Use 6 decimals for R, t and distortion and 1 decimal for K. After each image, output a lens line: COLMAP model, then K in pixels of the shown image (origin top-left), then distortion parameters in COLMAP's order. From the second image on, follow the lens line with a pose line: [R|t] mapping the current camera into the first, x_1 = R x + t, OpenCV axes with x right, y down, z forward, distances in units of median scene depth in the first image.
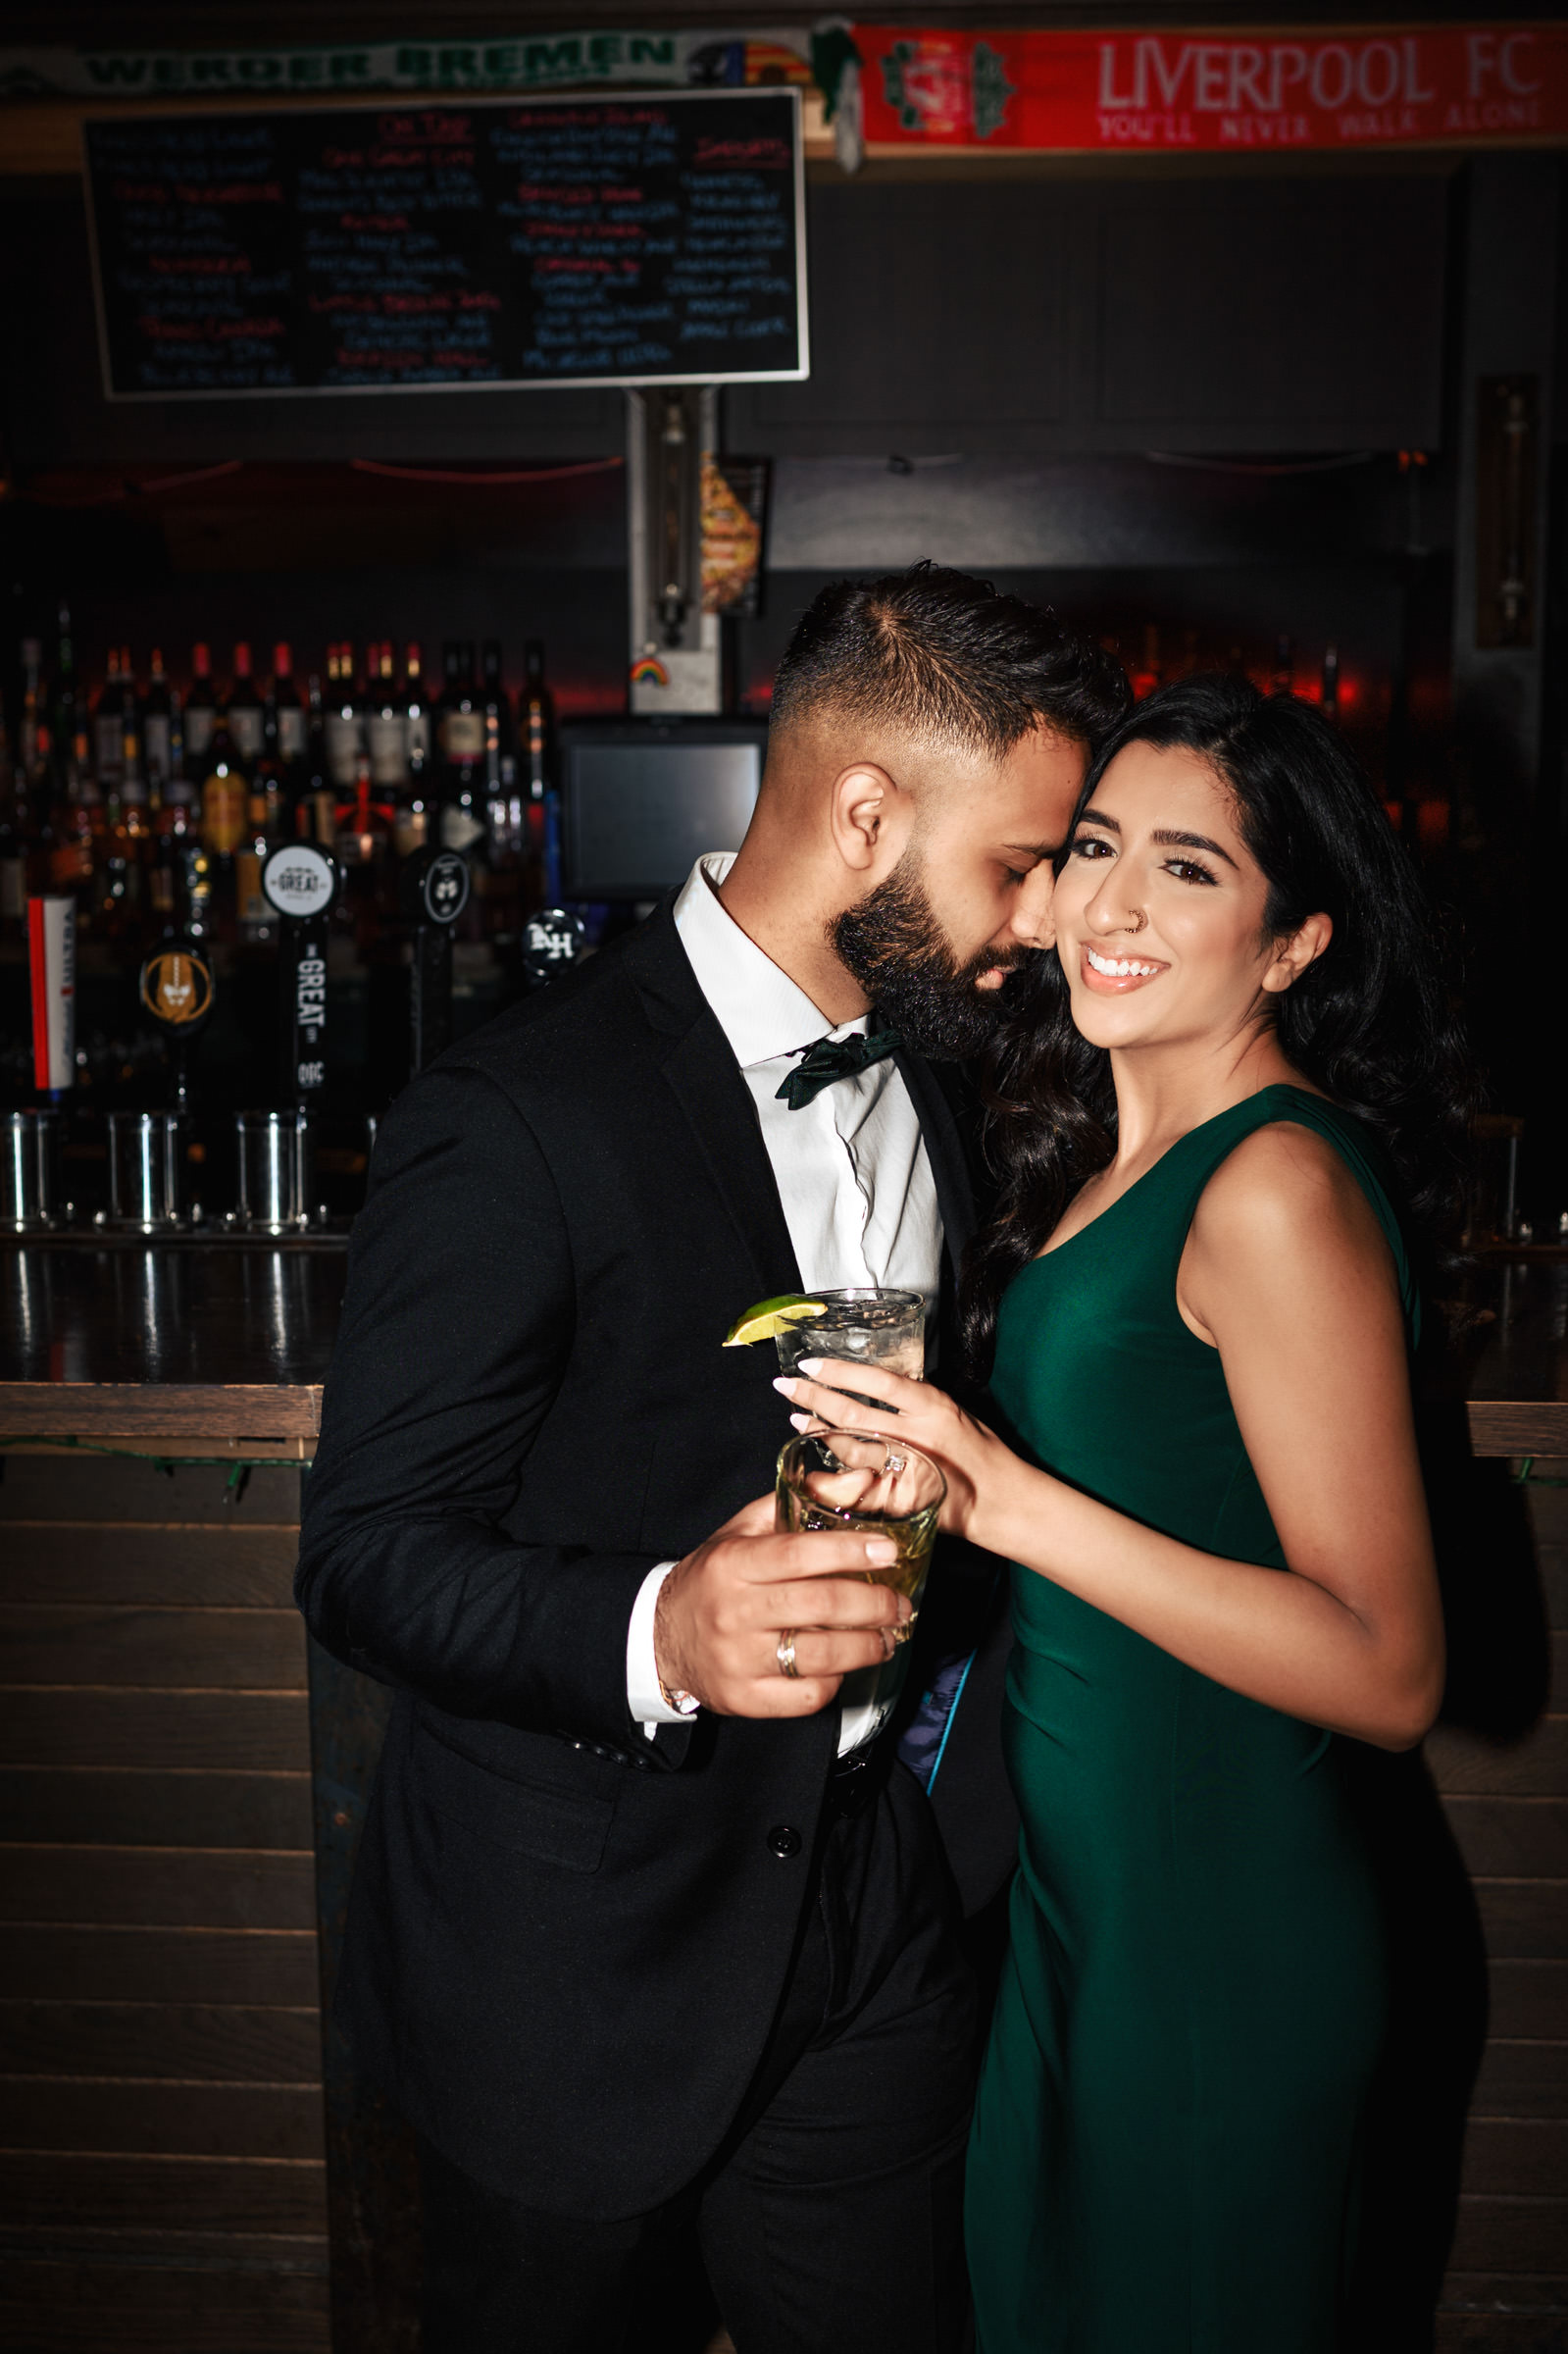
lens RADIAL K [[2308.2, 0, 848.1], [0, 2308.2, 1244.8], [0, 0, 1]] dist [-0.008748, -0.002685]
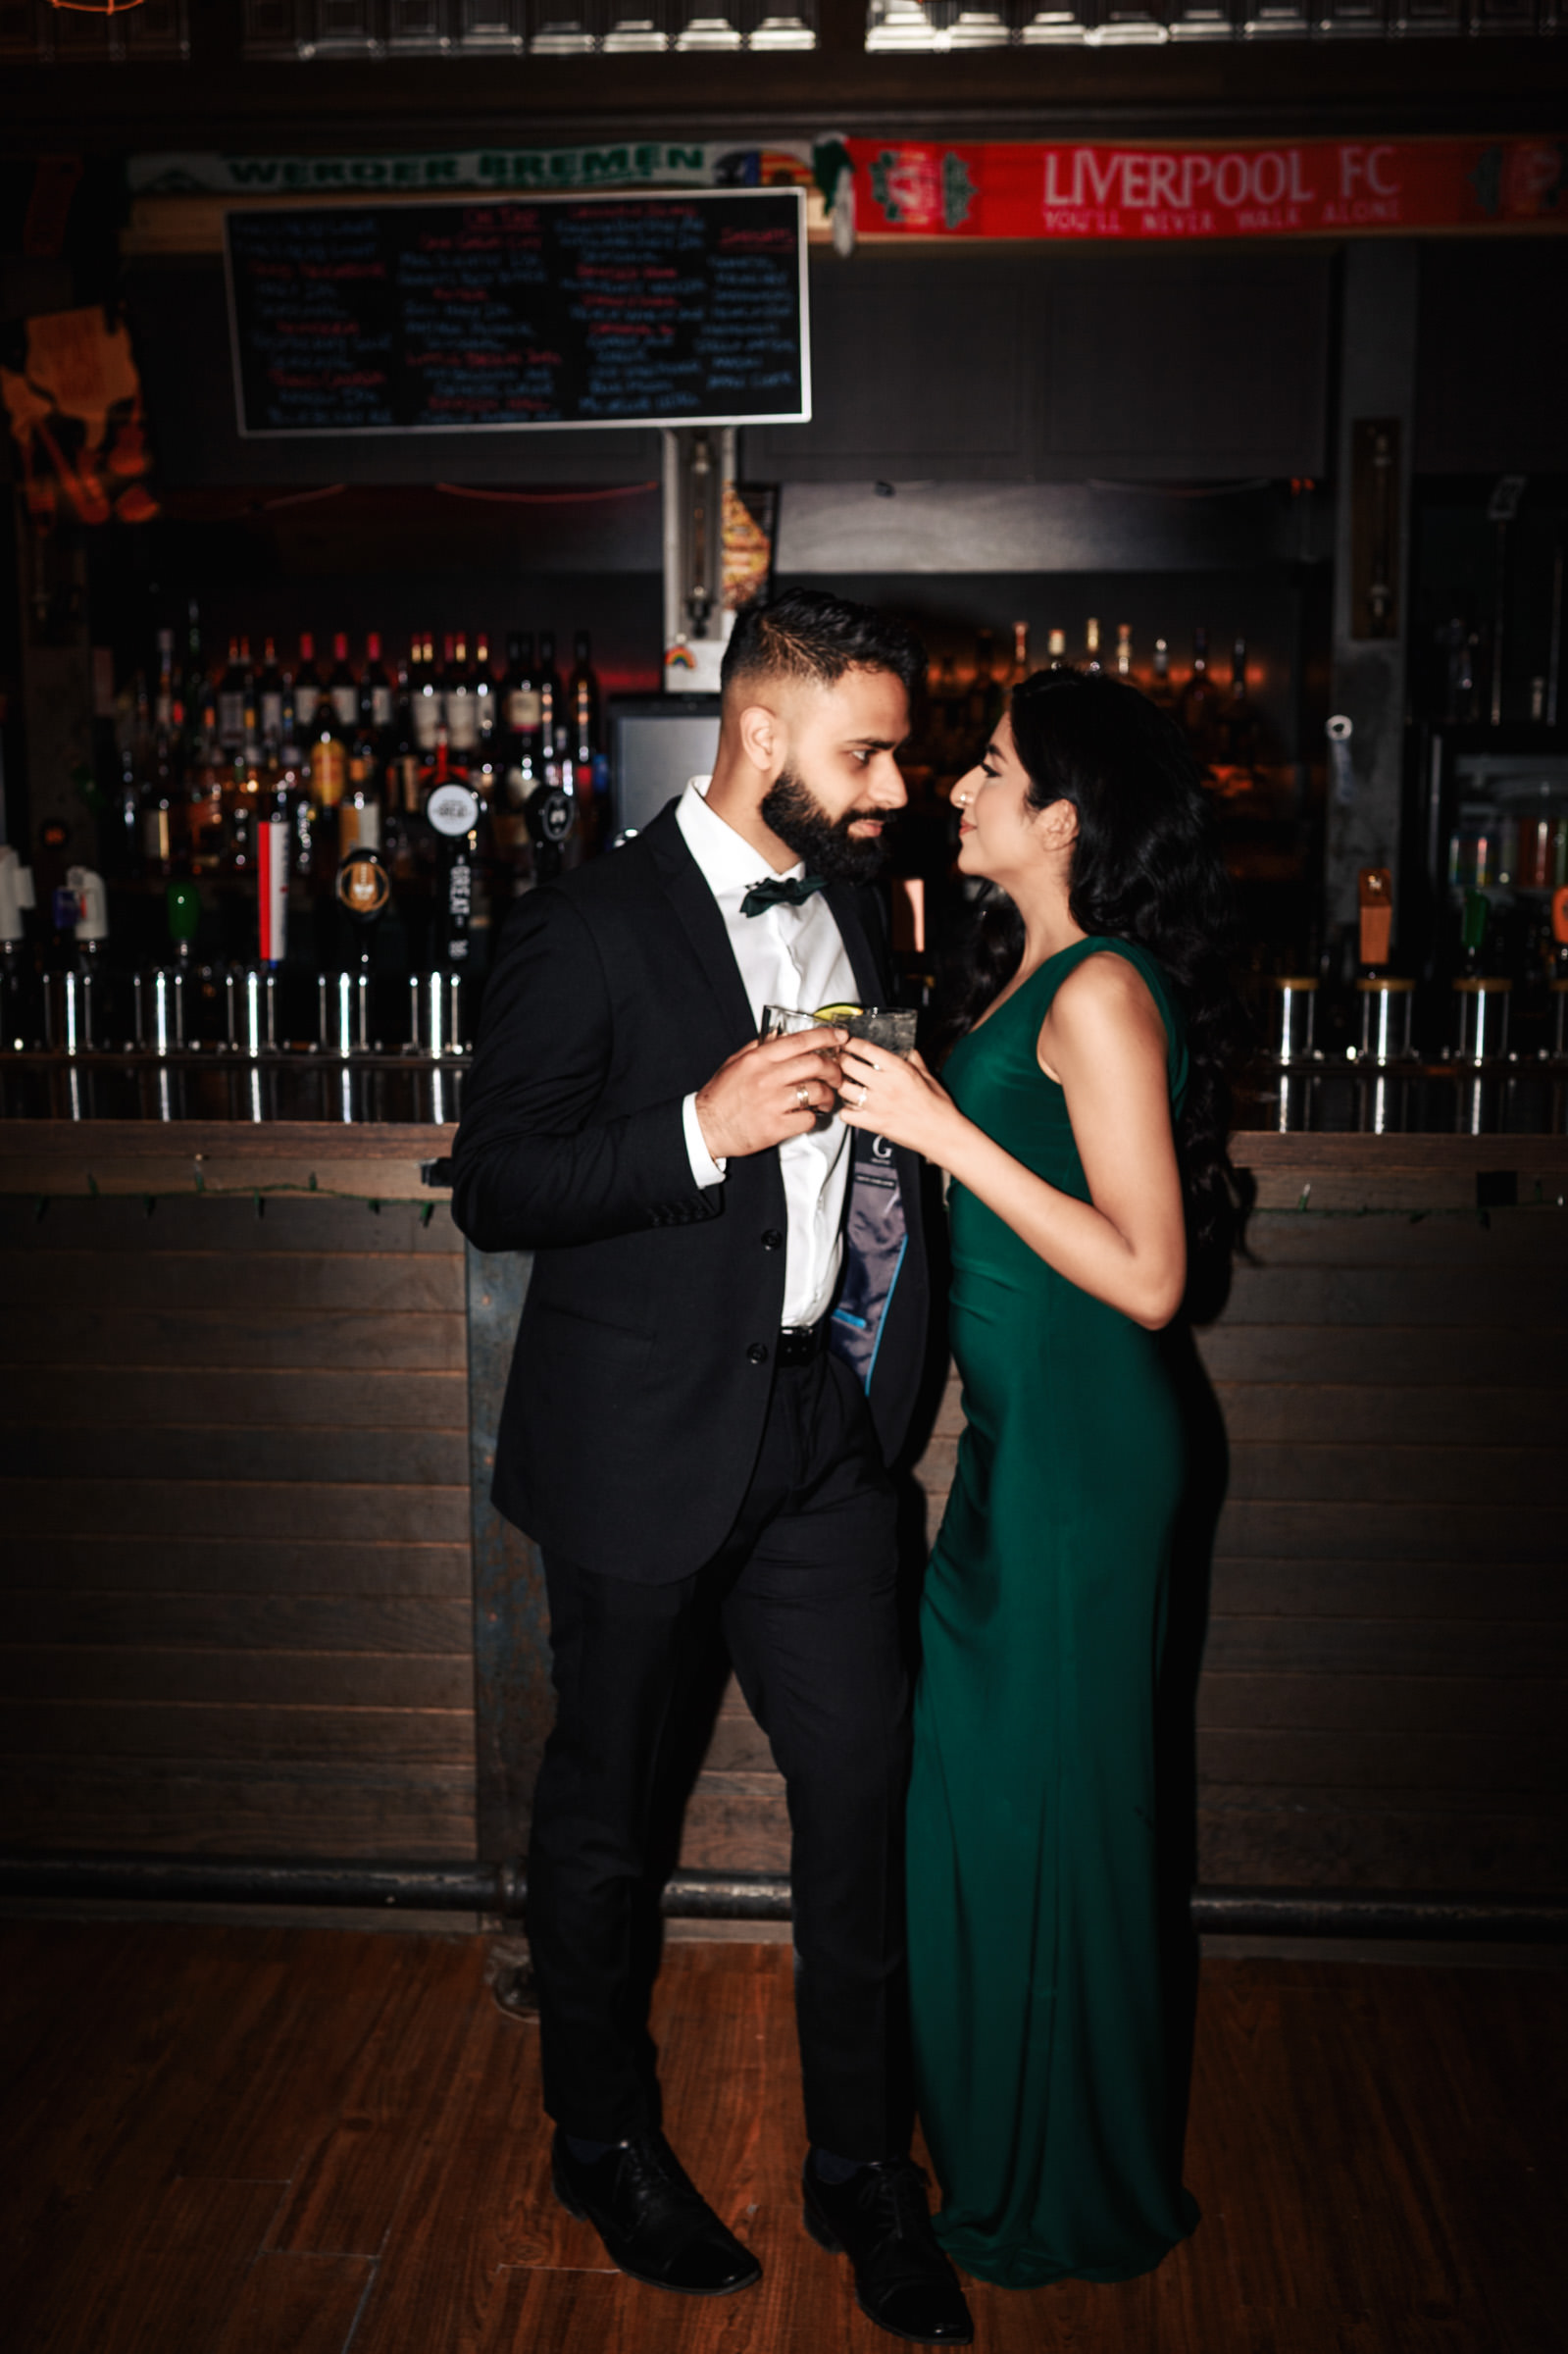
lens RADIAL K [[2376.3, 0, 818.2], [0, 2376.3, 1246.6], [0, 0, 1]] dist [-0.009105, -0.010483]
pose [[0.999977, 0.002949, -0.006032, -0.003868], [-0.002934, 0.999992, 0.002529, 0.064027], [0.006039, -0.002511, 0.999979, -0.274439]]
